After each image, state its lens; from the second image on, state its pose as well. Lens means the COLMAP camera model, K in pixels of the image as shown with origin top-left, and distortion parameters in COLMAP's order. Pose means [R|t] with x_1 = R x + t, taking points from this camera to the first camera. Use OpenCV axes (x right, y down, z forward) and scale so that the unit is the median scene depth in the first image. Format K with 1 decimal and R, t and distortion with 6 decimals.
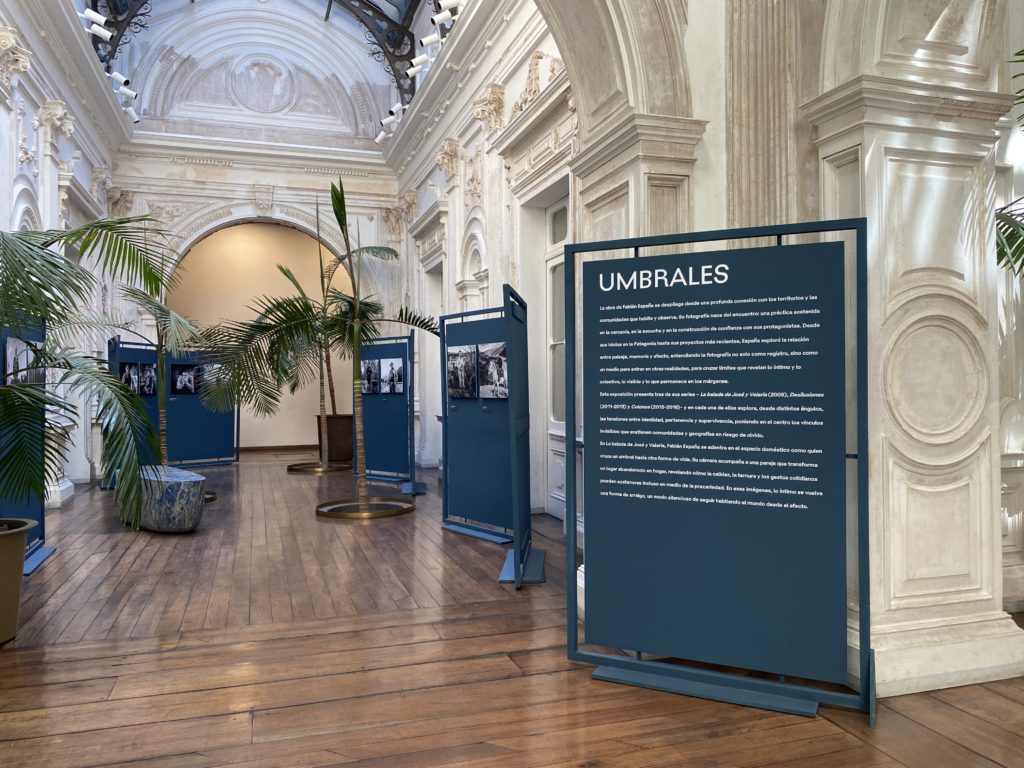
lens RADIAL K [[783.4, 0, 515.0], [0, 783.4, 383.5], [0, 0, 1]] dist [0.027665, -0.040024]
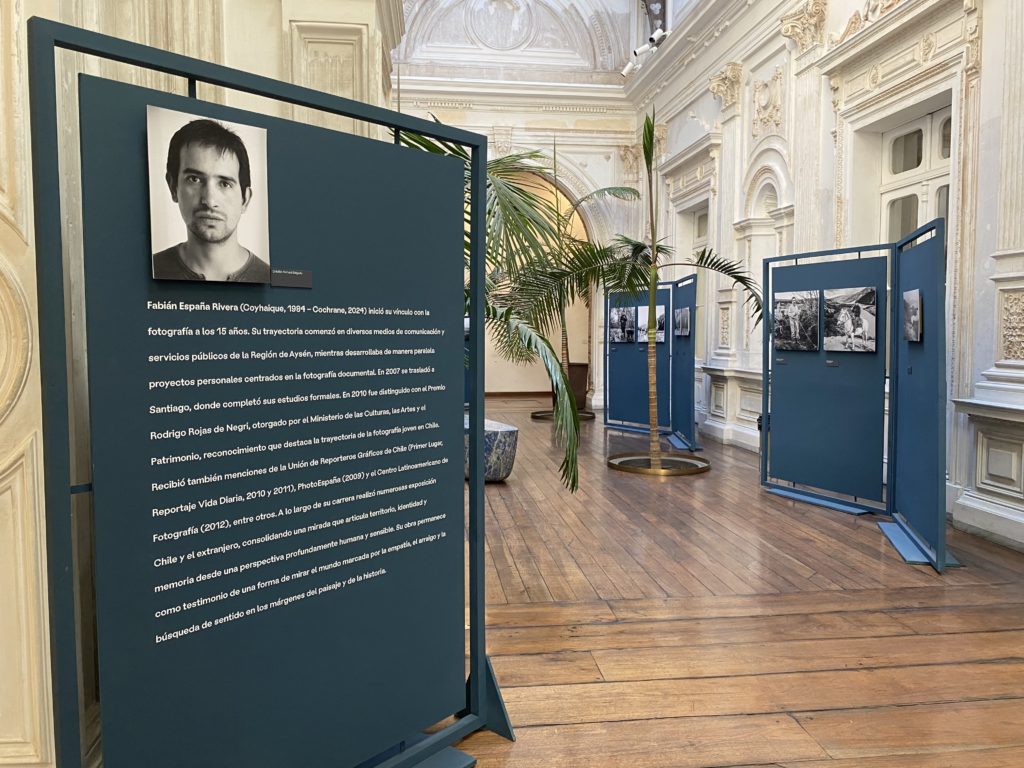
lens RADIAL K [[783.4, 0, 511.0], [0, 783.4, 380.4], [0, 0, 1]] dist [0.027665, -0.040024]
pose [[0.981353, 0.021937, -0.190957, -0.193169], [-0.009528, 0.997797, 0.065658, -0.002529], [0.191977, -0.062615, 0.979400, 0.043677]]
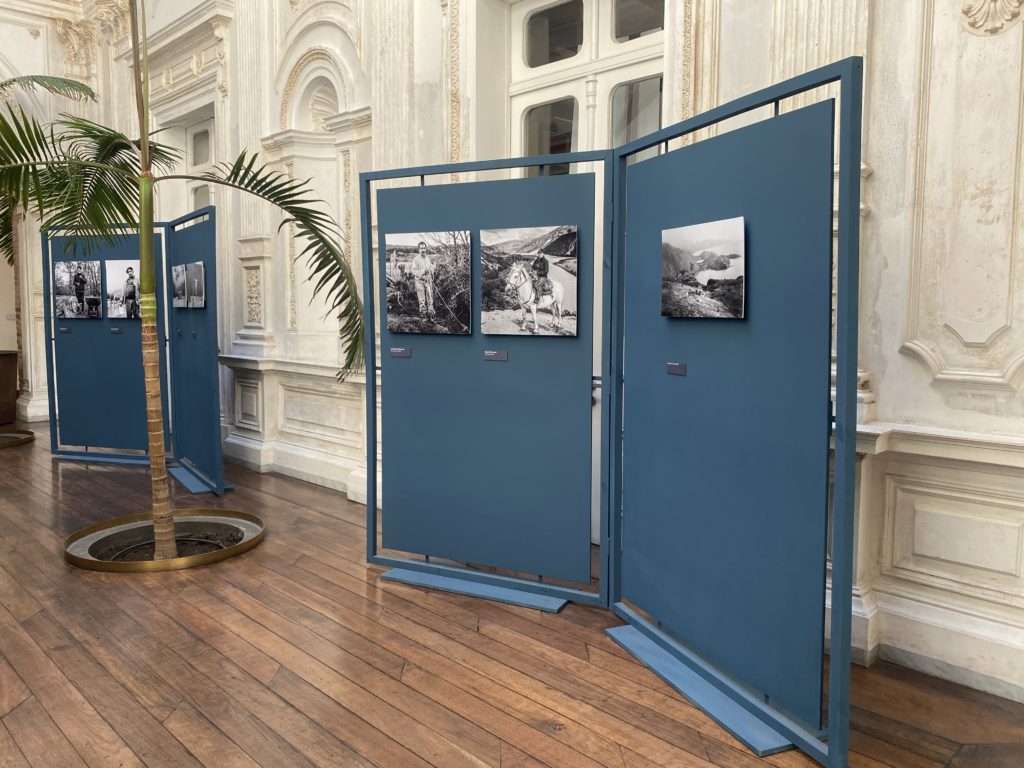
lens RADIAL K [[783.4, 0, 509.5], [0, 783.4, 375.6], [0, 0, 1]] dist [0.027665, -0.040024]
pose [[0.896255, -0.023239, 0.442929, -0.225745], [-0.015704, 0.996338, 0.084052, 0.001451], [-0.443260, -0.082288, 0.892608, 0.452366]]
